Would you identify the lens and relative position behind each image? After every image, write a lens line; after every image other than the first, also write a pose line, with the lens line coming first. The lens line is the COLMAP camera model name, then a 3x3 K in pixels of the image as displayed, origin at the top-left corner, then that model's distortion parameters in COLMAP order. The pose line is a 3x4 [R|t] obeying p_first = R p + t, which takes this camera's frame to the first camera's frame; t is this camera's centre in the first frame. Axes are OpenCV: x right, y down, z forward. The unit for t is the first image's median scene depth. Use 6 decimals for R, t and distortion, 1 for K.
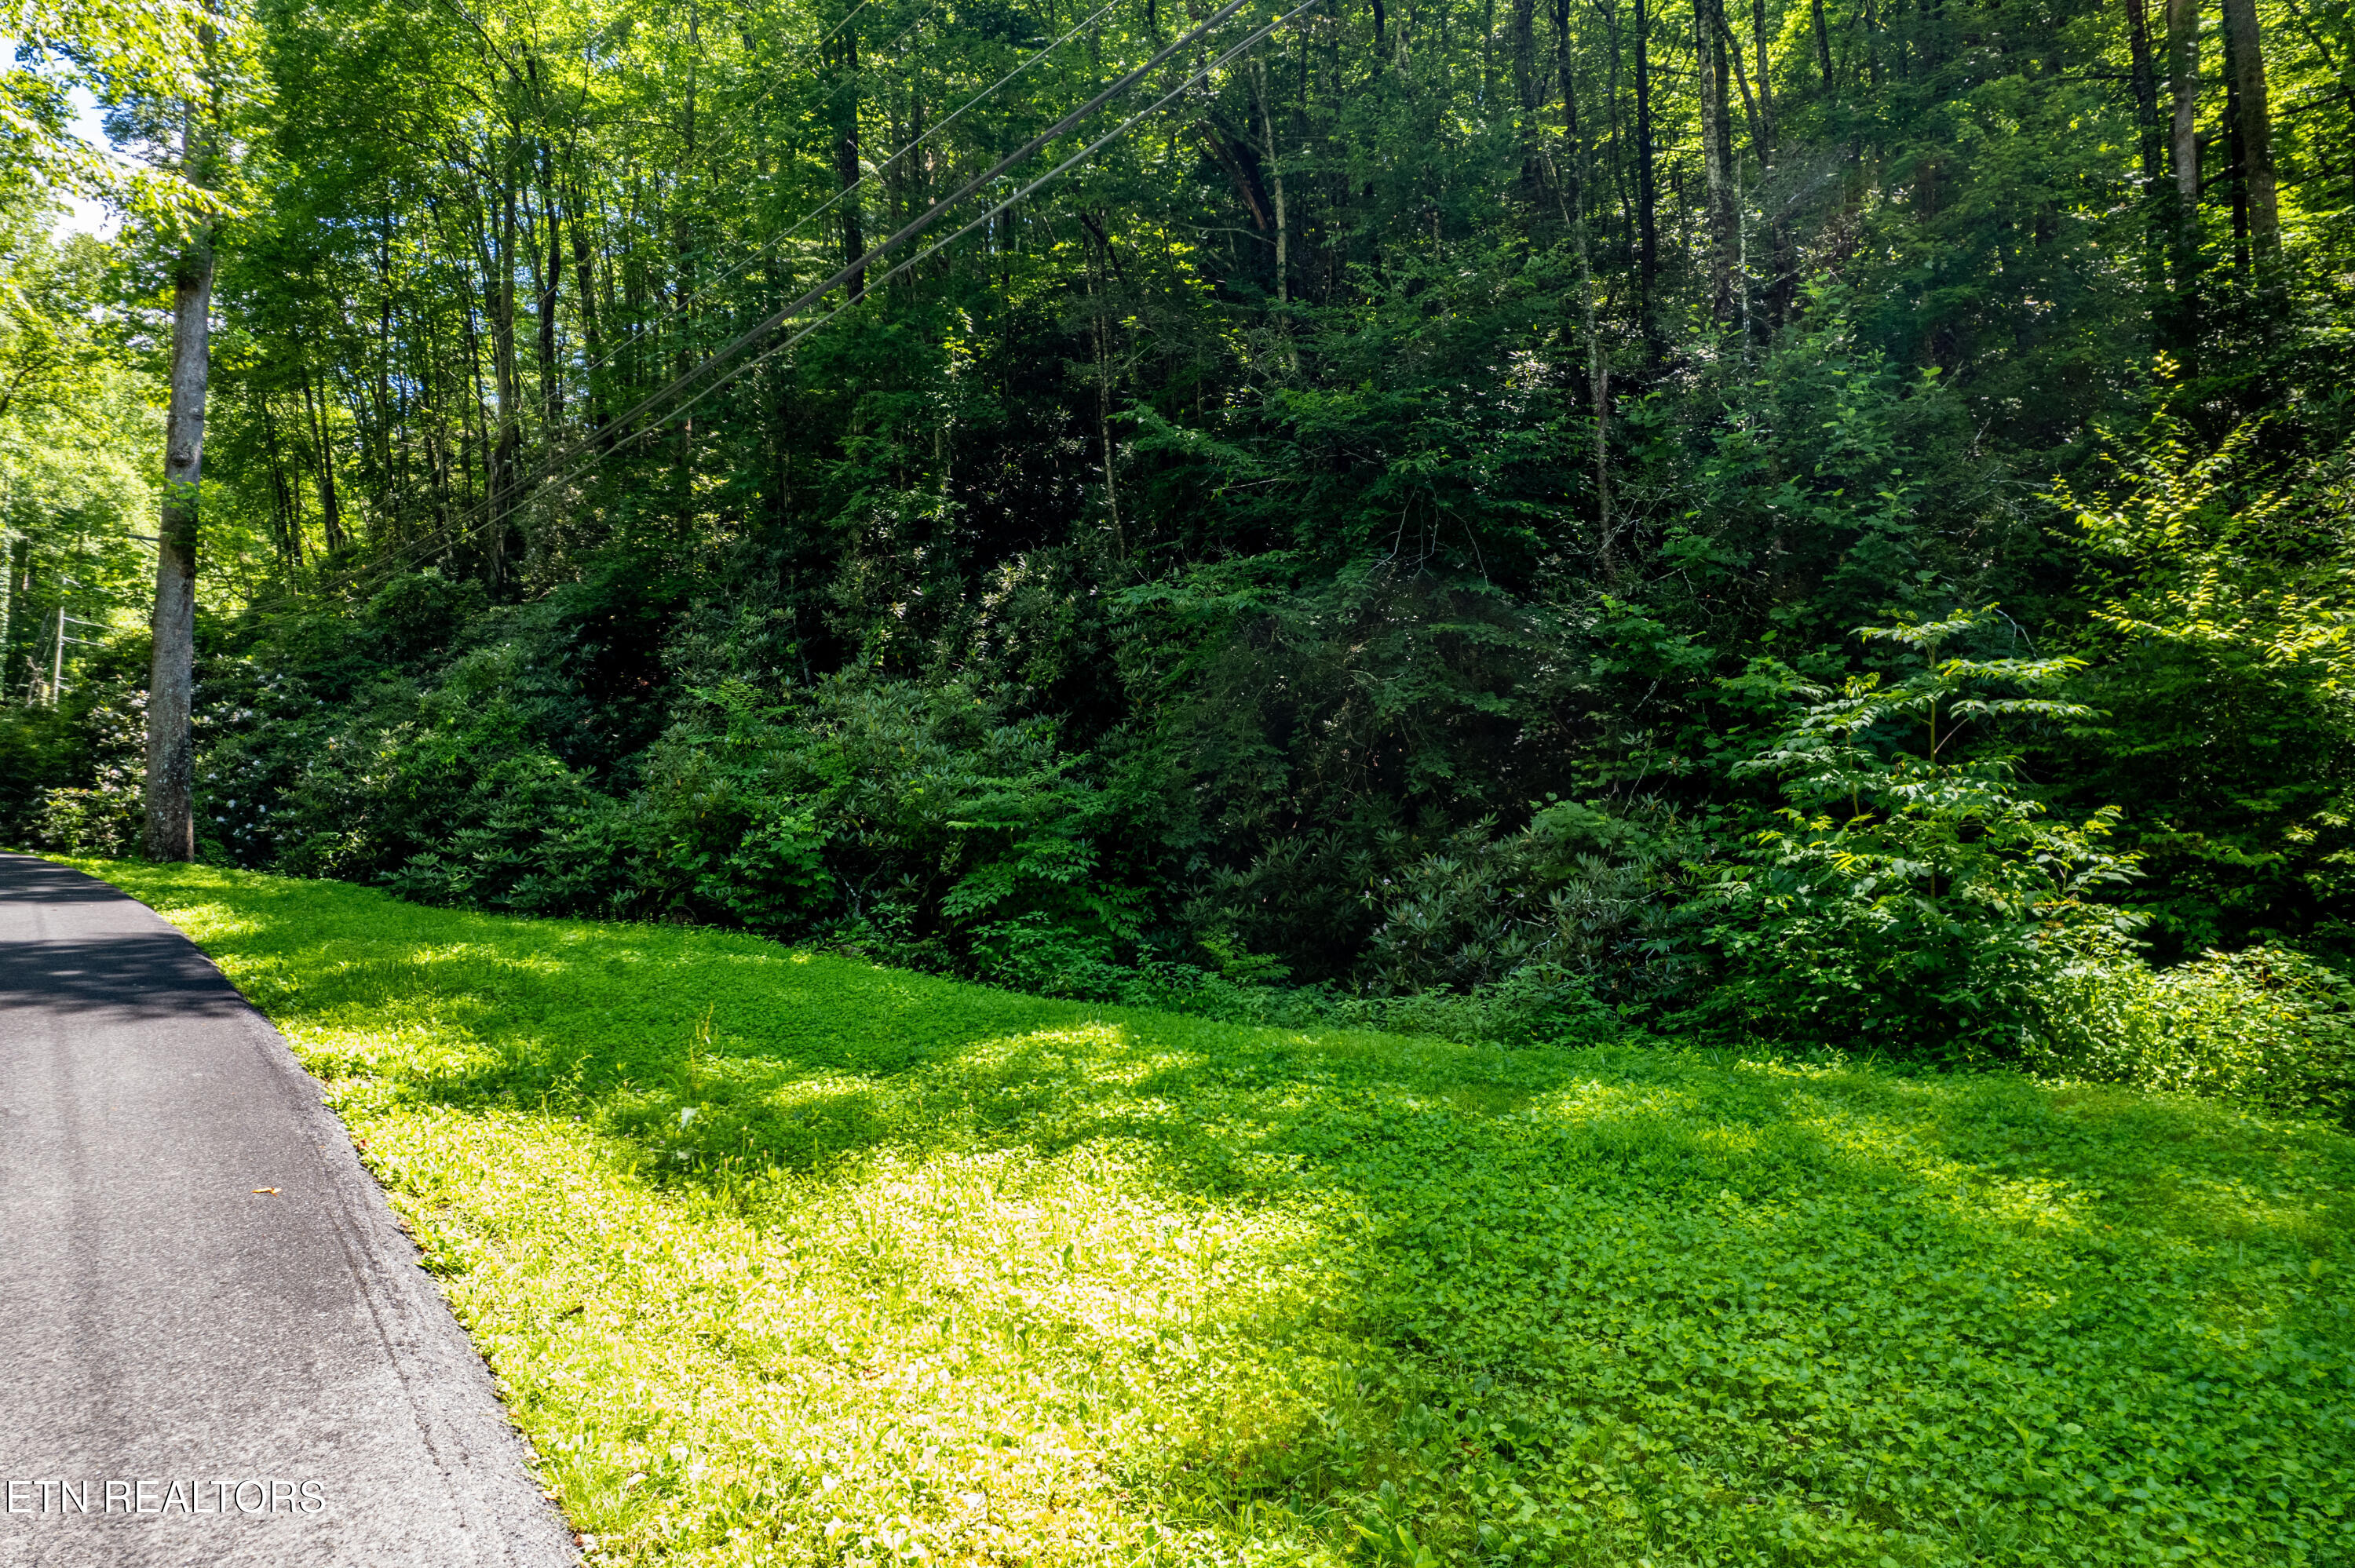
lens RADIAL K [[1519.8, 0, 1177.5], [0, 1519.8, 784.0], [0, 0, 1]] dist [-0.083143, 0.078850]
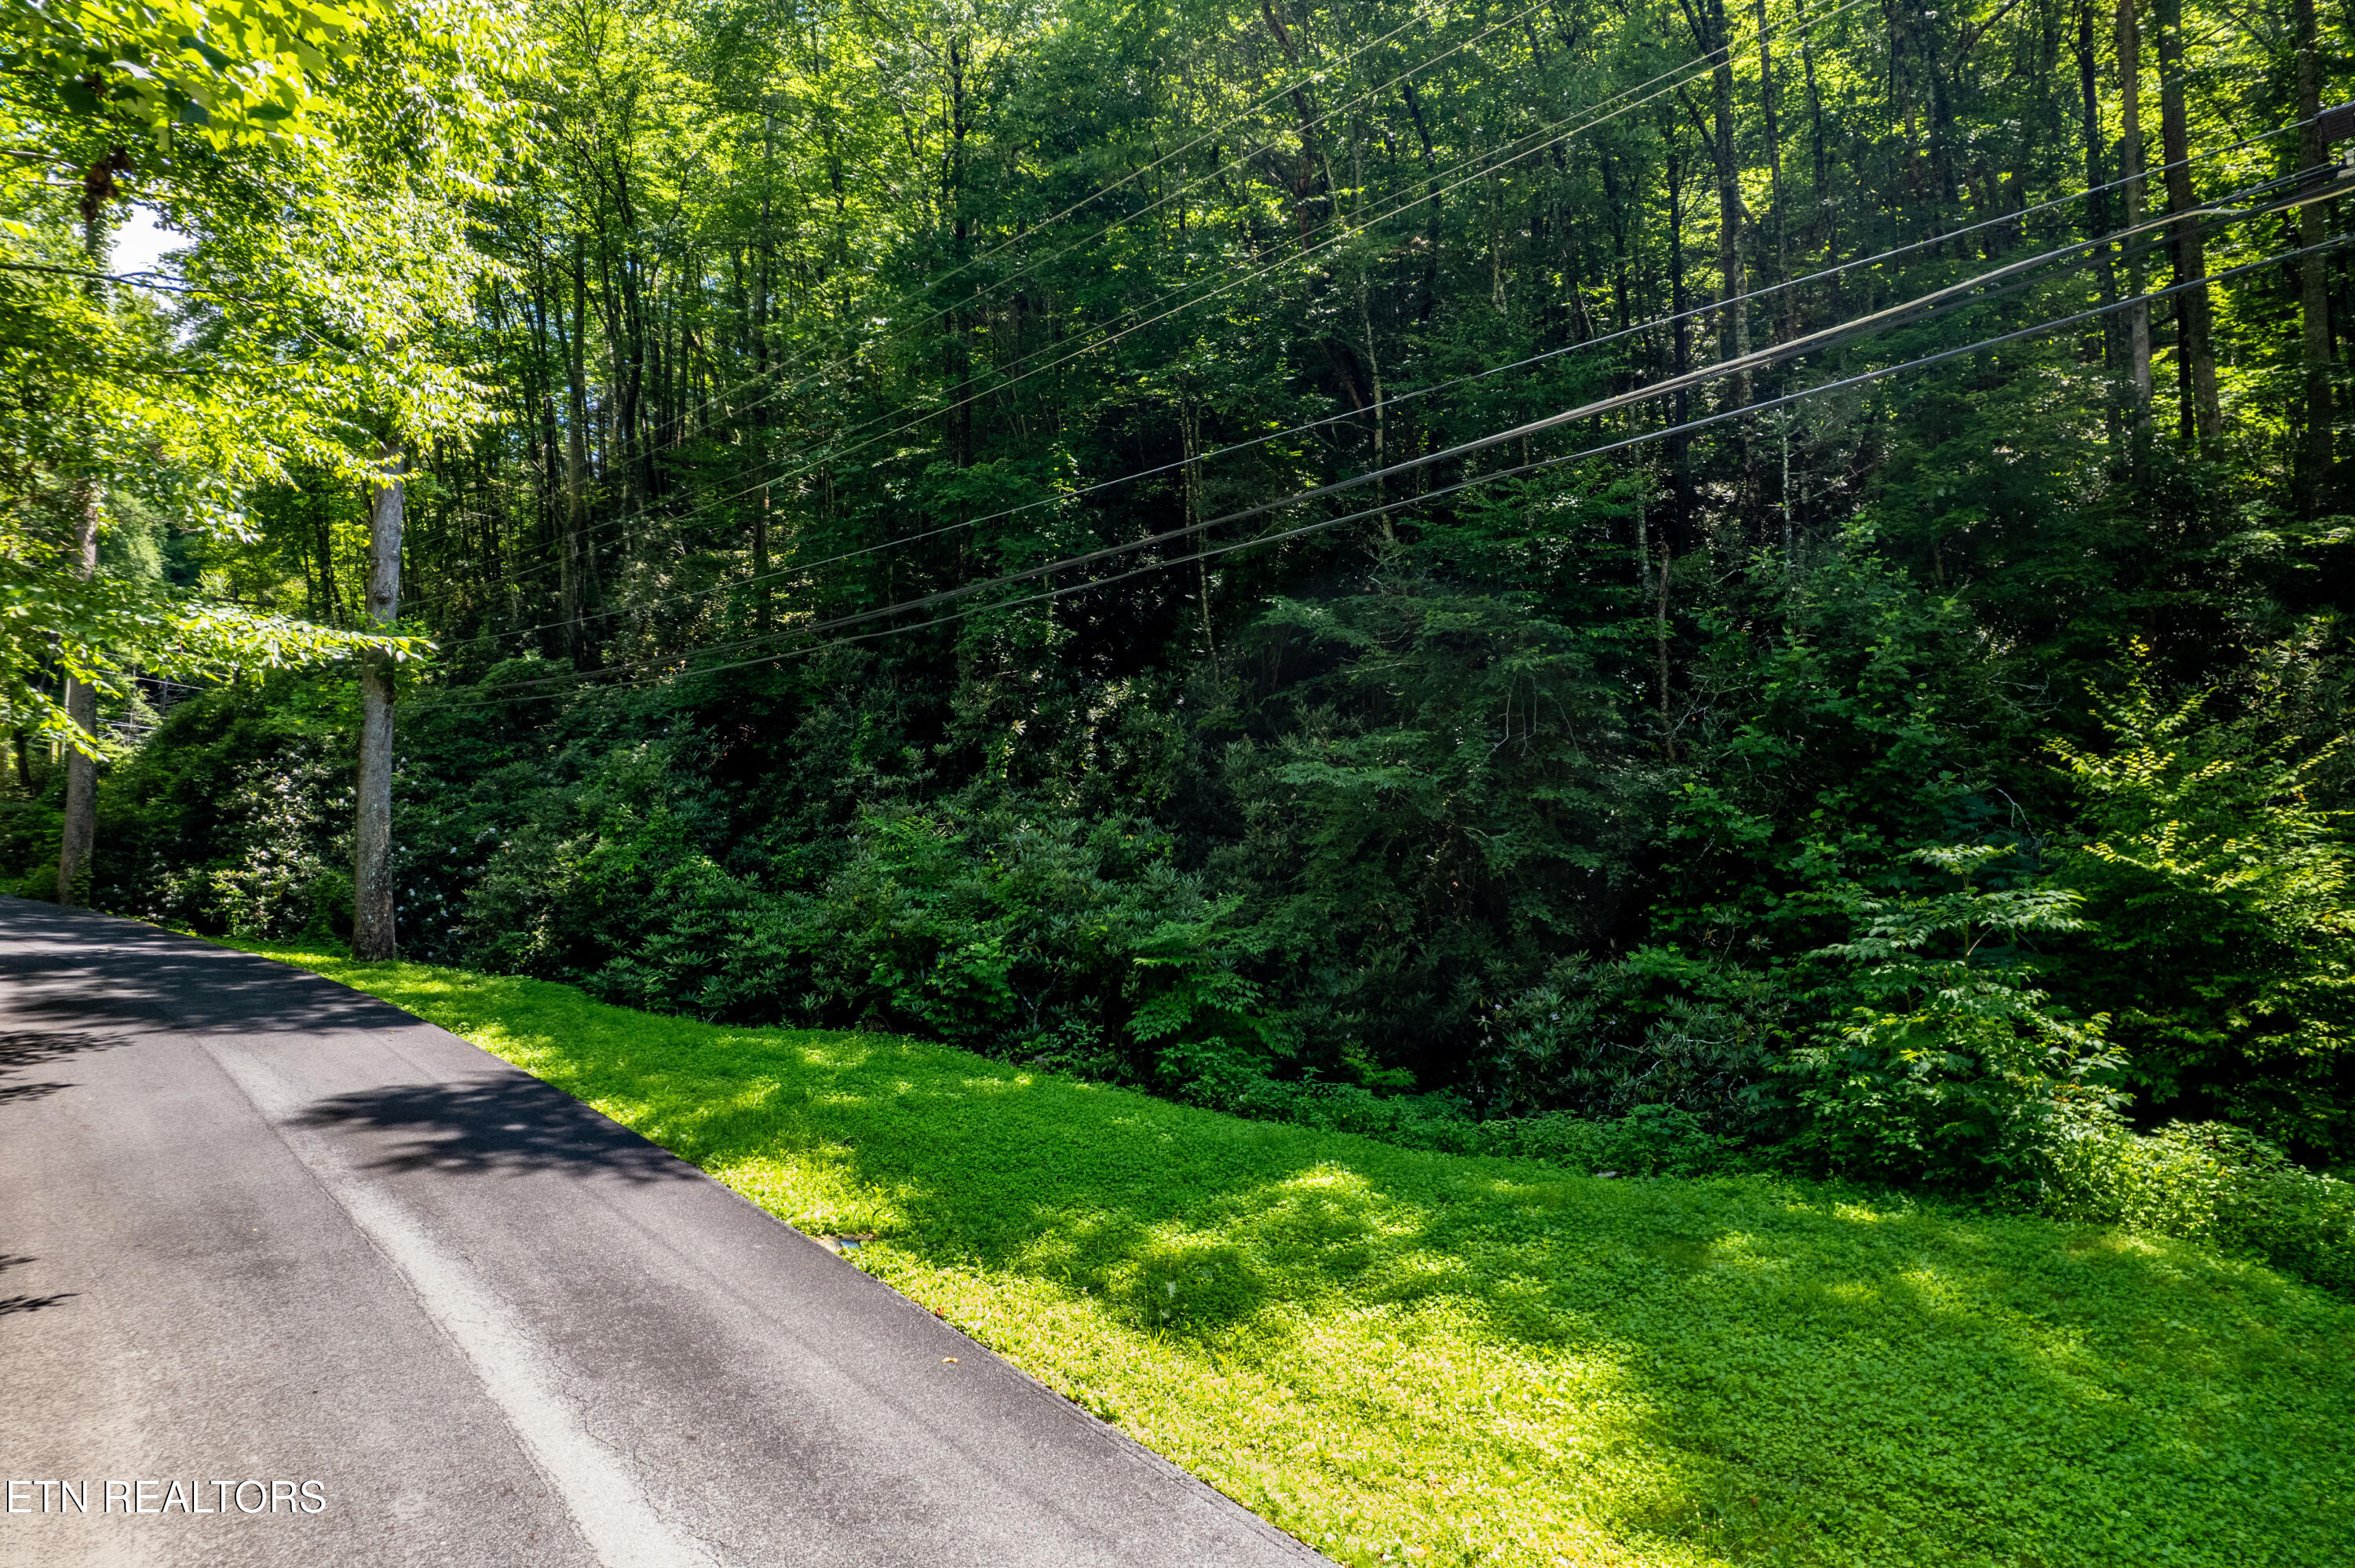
lens RADIAL K [[1524.4, 0, 1177.5], [0, 1524.4, 784.0], [0, 0, 1]] dist [-0.077231, 0.072161]
pose [[0.999472, 0.001759, 0.032436, -0.157458], [-0.001886, 0.999991, 0.003910, -0.118195], [-0.032429, -0.003969, 0.999466, -0.201441]]
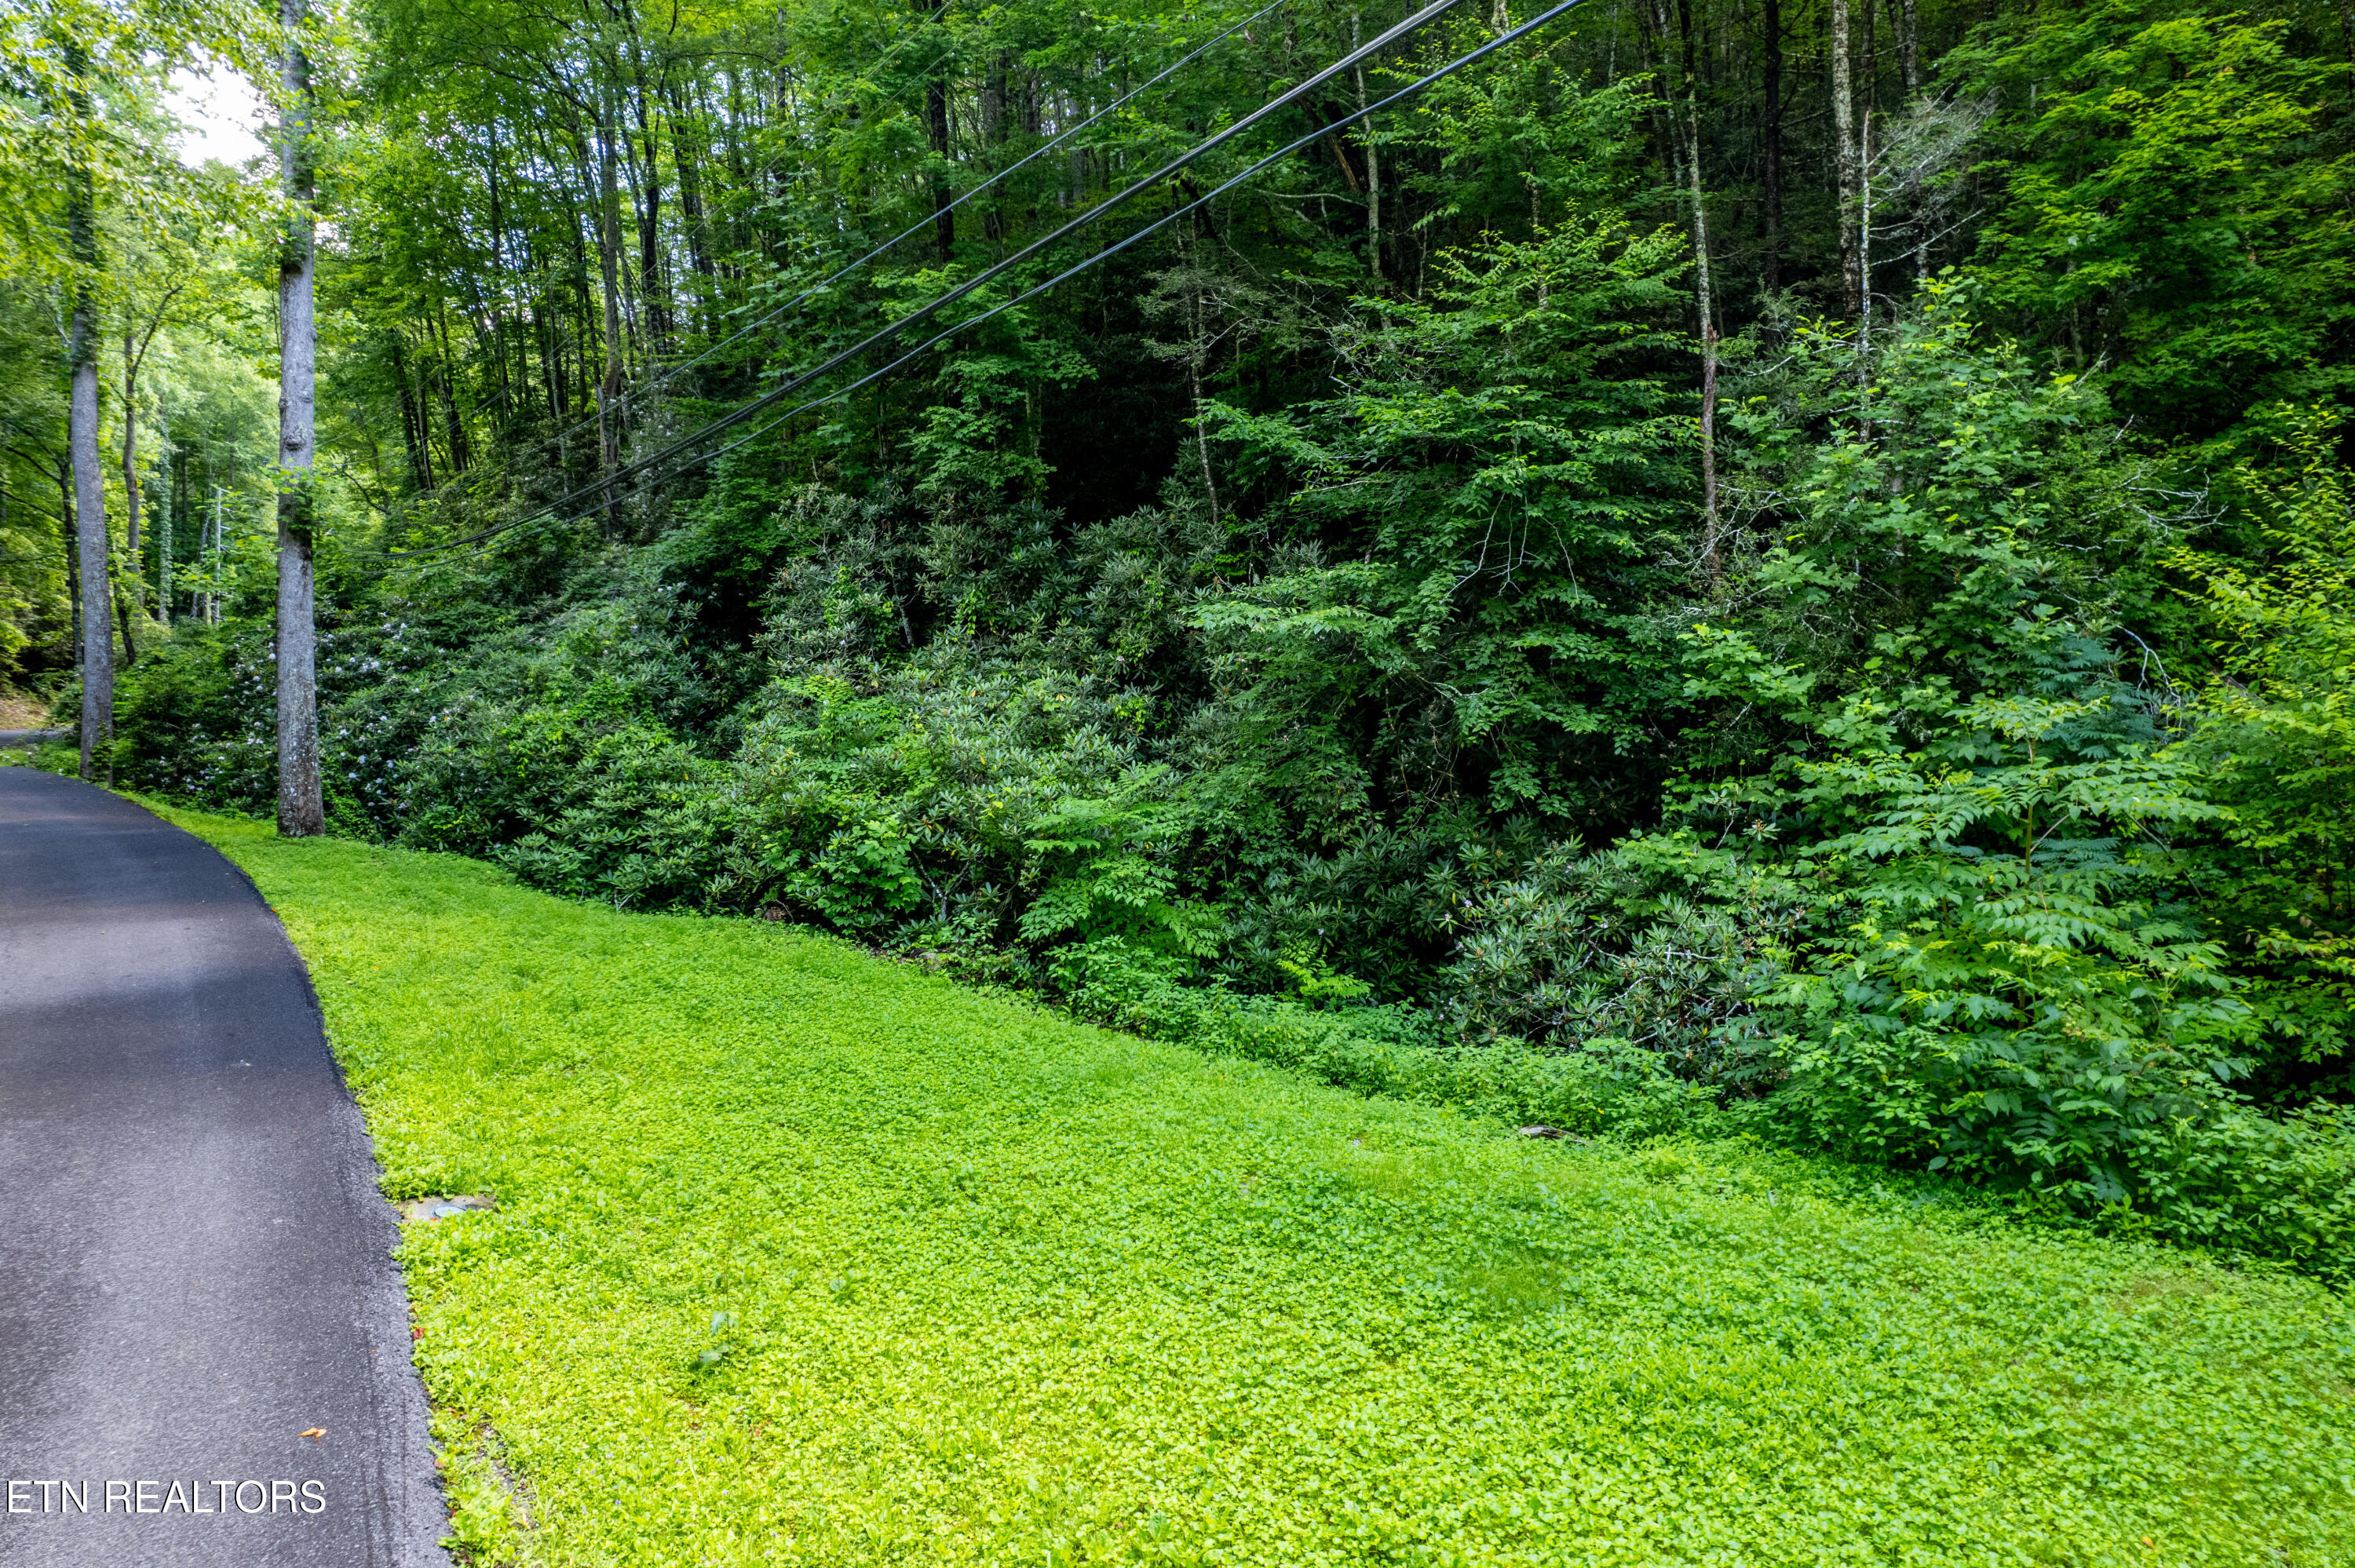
lens RADIAL K [[1519.8, 0, 1177.5], [0, 1519.8, 784.0], [0, 0, 1]] dist [-0.083143, 0.078850]
pose [[0.996635, 0.002214, -0.081938, 0.030799], [0.004984, 0.996149, 0.087538, -0.100407], [0.081816, -0.087651, 0.992786, 0.015689]]
